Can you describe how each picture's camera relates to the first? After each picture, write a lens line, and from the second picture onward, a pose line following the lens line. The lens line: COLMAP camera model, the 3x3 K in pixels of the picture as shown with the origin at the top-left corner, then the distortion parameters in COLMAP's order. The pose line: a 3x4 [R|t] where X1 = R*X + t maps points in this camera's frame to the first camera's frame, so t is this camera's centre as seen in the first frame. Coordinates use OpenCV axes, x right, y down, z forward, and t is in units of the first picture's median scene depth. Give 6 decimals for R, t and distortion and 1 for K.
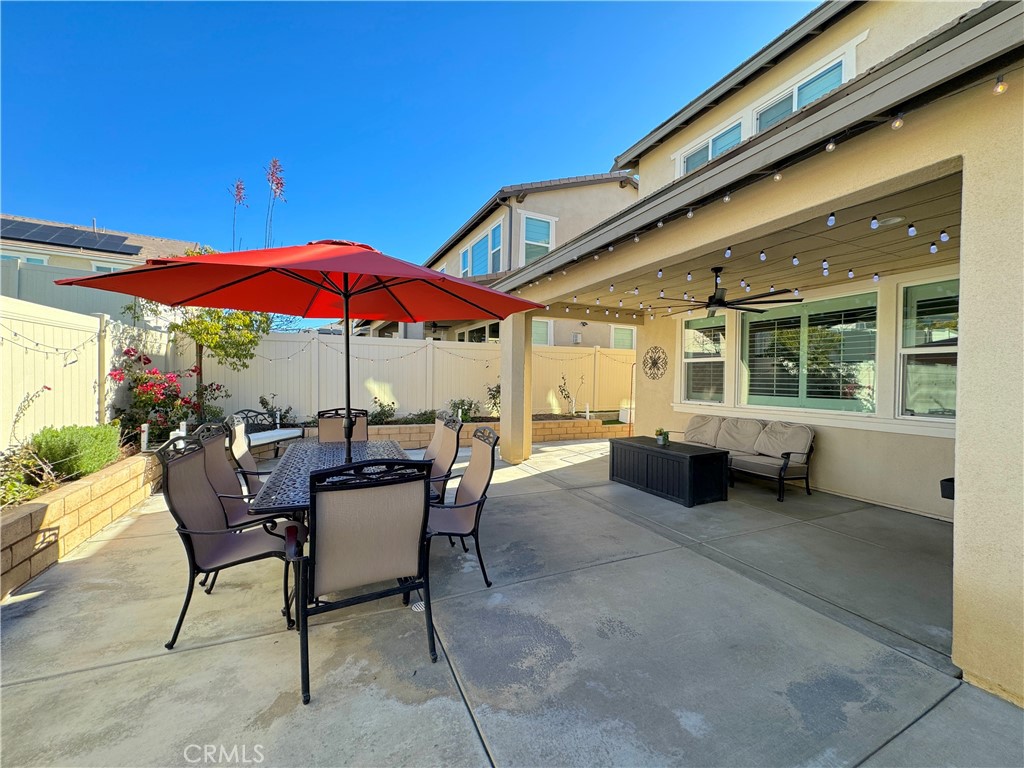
lens RADIAL K [[409.5, 0, 509.5], [0, 409.5, 384.8], [0, 0, 1]] dist [0.001044, 0.000467]
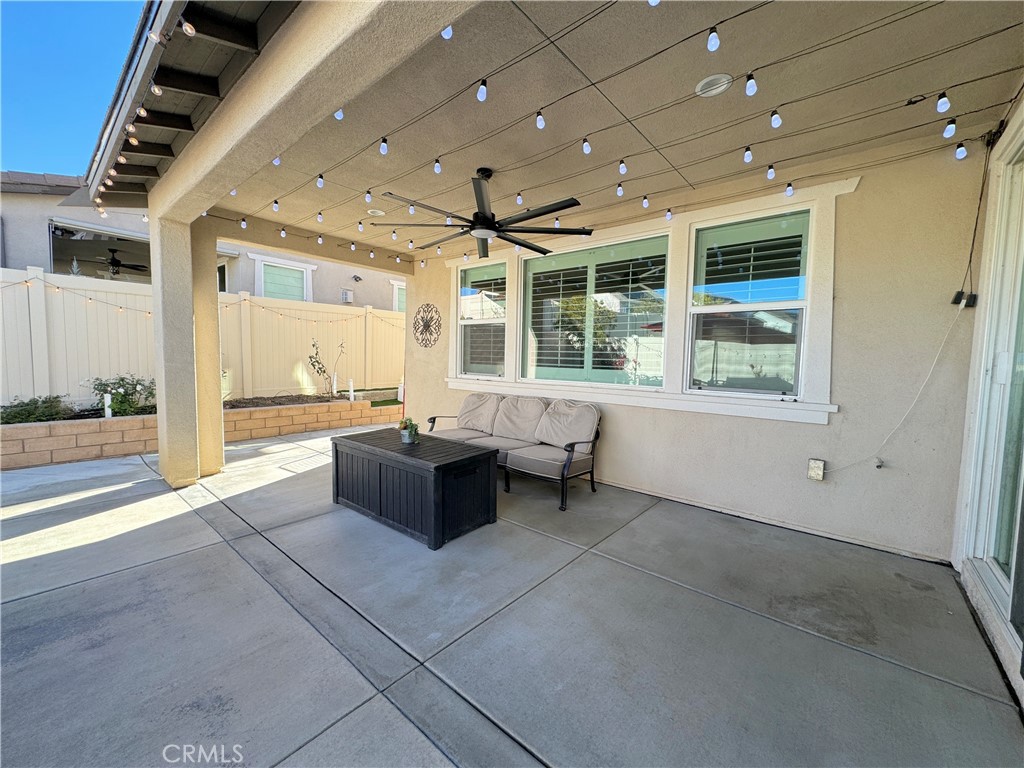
lens RADIAL K [[409.5, 0, 510.9], [0, 409.5, 384.5], [0, 0, 1]] dist [0.001044, 0.000467]
pose [[0.901033, -0.022363, 0.433173, 0.218172], [-0.003637, 0.998245, 0.059101, 0.014245], [-0.433734, -0.054828, 0.899371, 0.323885]]
